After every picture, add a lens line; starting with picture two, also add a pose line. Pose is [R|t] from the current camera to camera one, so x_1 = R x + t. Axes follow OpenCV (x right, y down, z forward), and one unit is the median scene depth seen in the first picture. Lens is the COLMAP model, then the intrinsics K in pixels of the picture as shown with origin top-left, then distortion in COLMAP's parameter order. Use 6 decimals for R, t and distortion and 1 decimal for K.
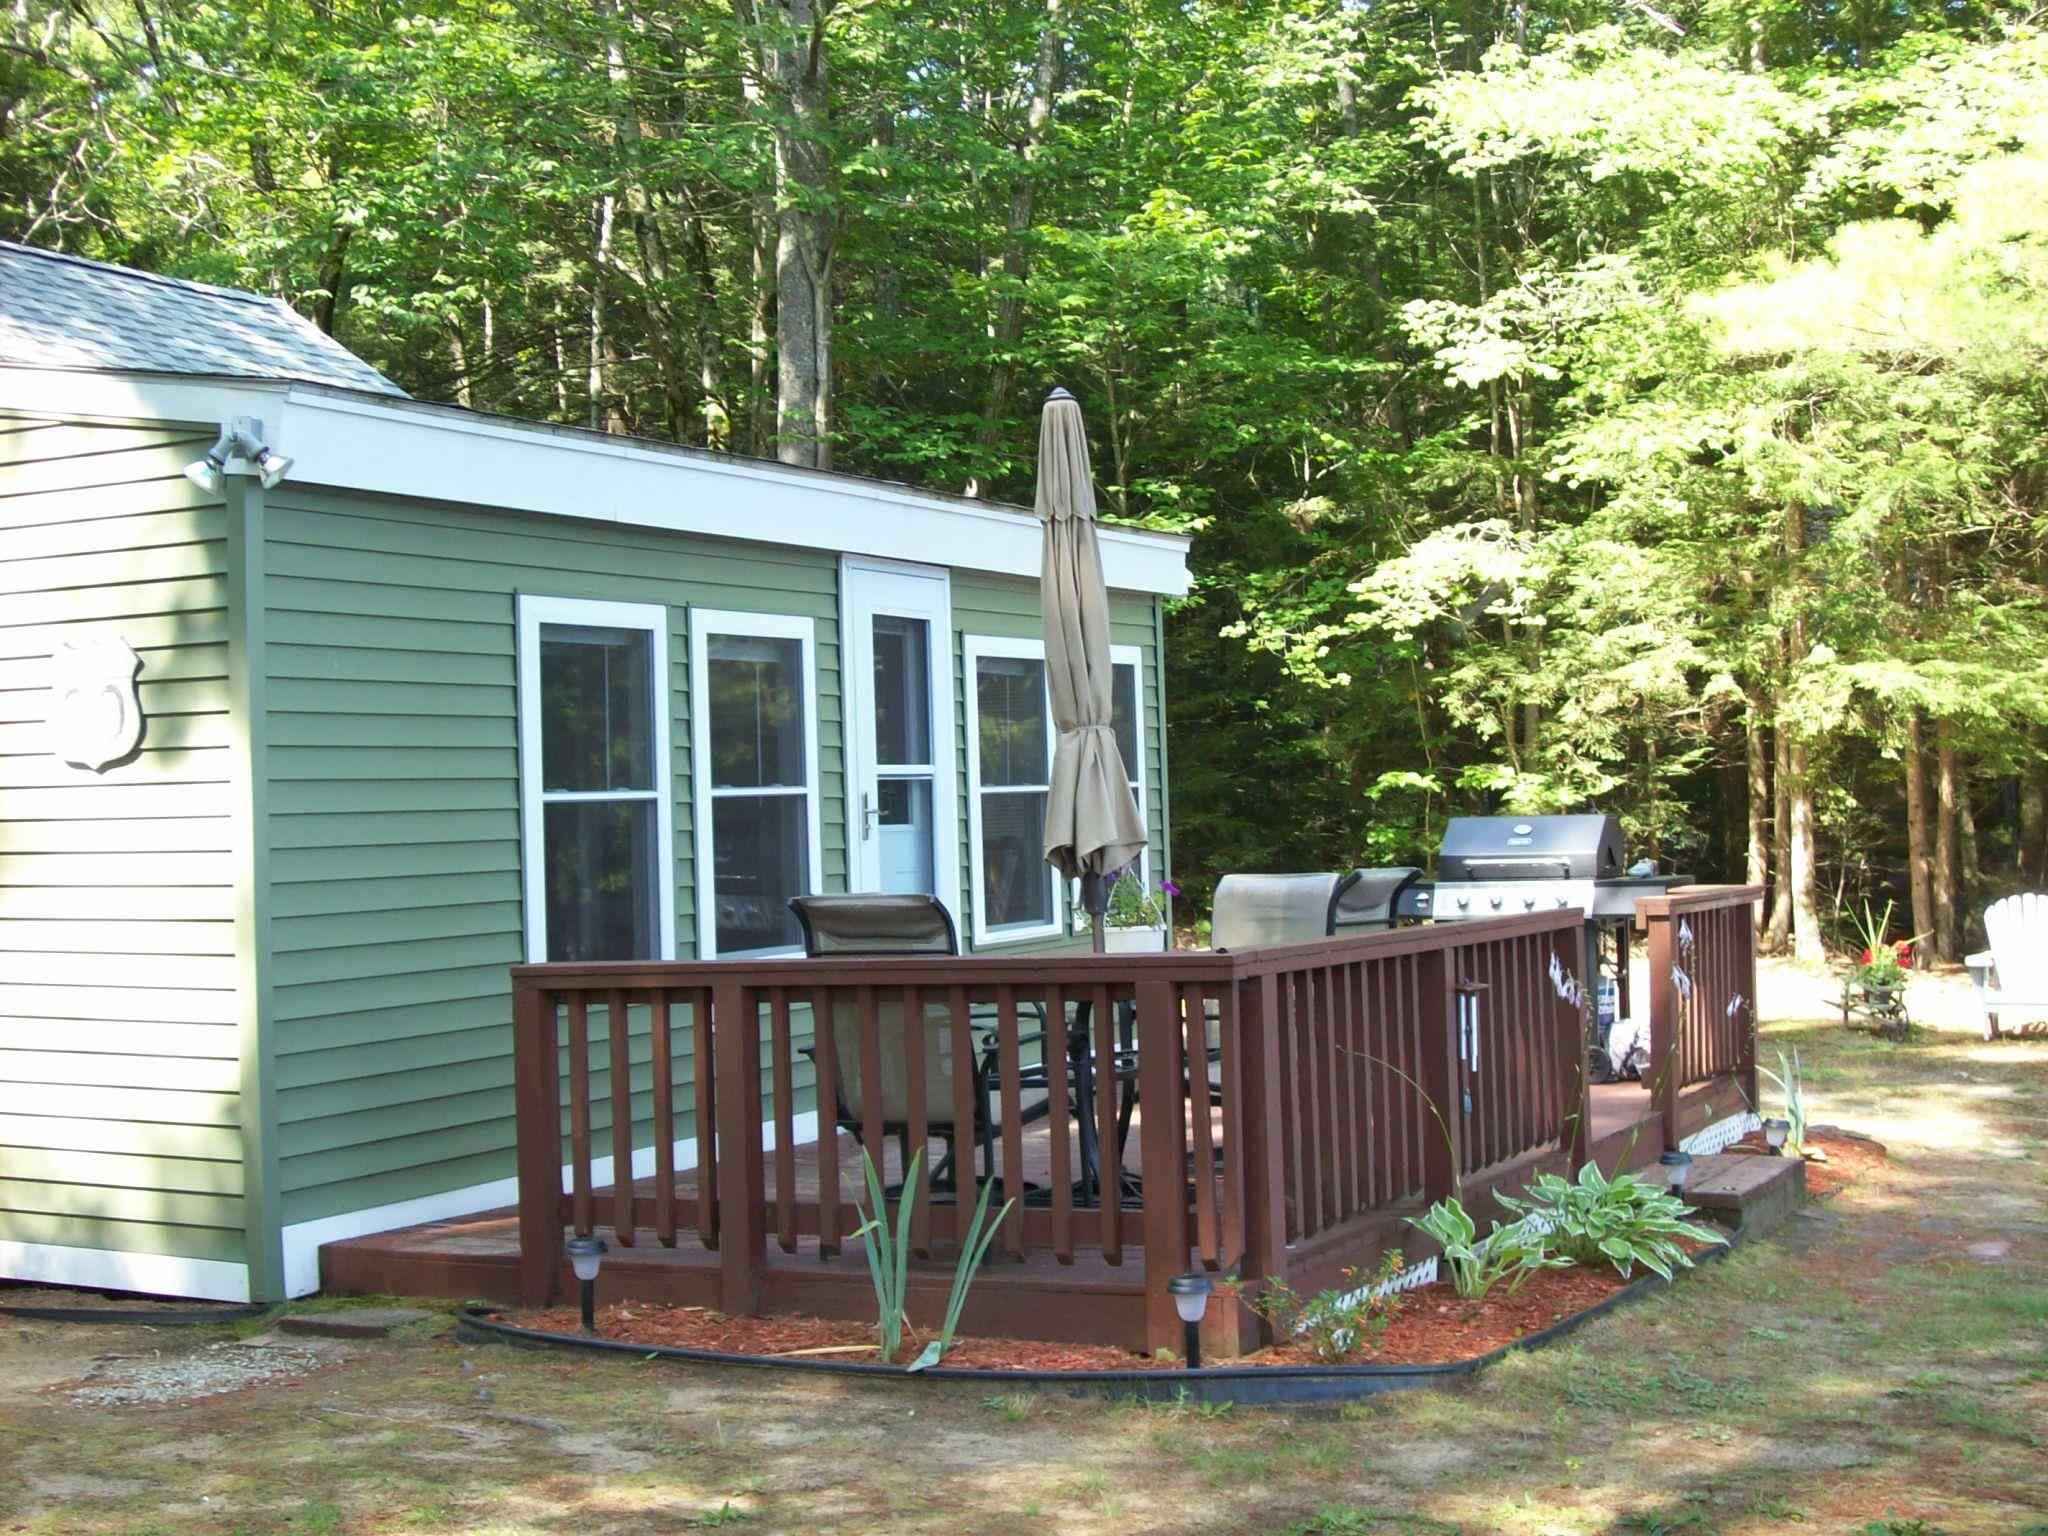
lens RADIAL K [[2709.3, 0, 1024.0], [0, 2709.3, 768.0], [0, 0, 1]] dist [-0.238989, 0.642726]
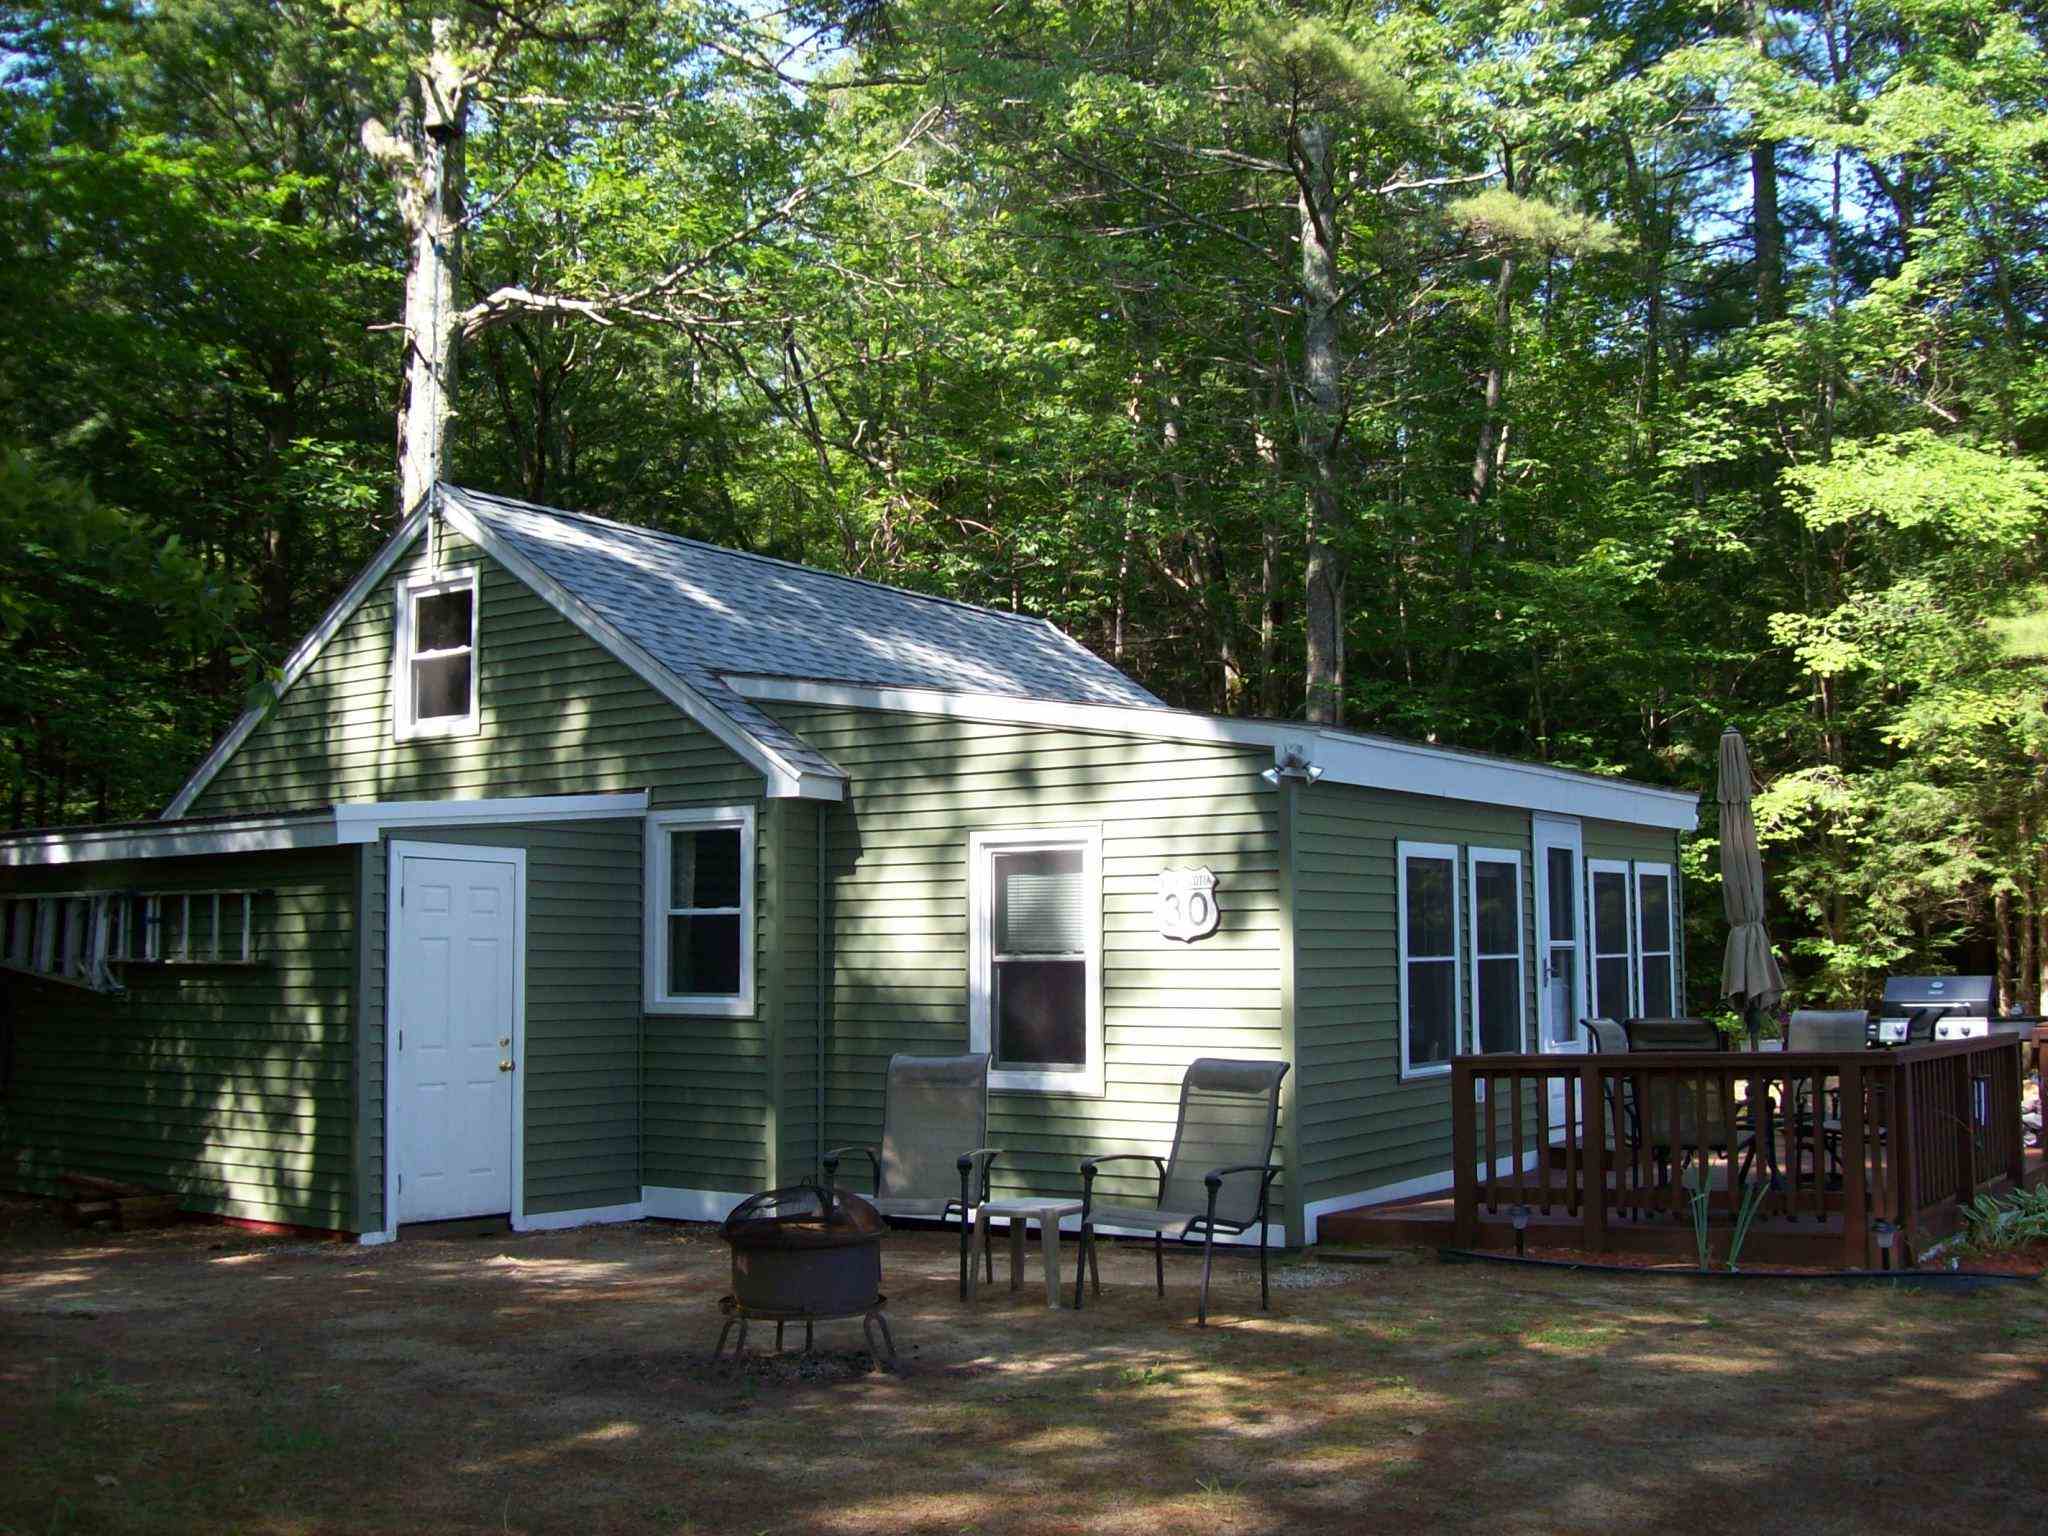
lens RADIAL K [[2141.9, 0, 1024.0], [0, 2141.9, 768.0], [0, 0, 1]] dist [-0.158386, 0.016373]
pose [[0.990533, 0.008505, -0.137012, -0.107233], [-0.018596, 0.997192, -0.072539, -0.003572], [0.136010, 0.074400, 0.987910, -0.168587]]
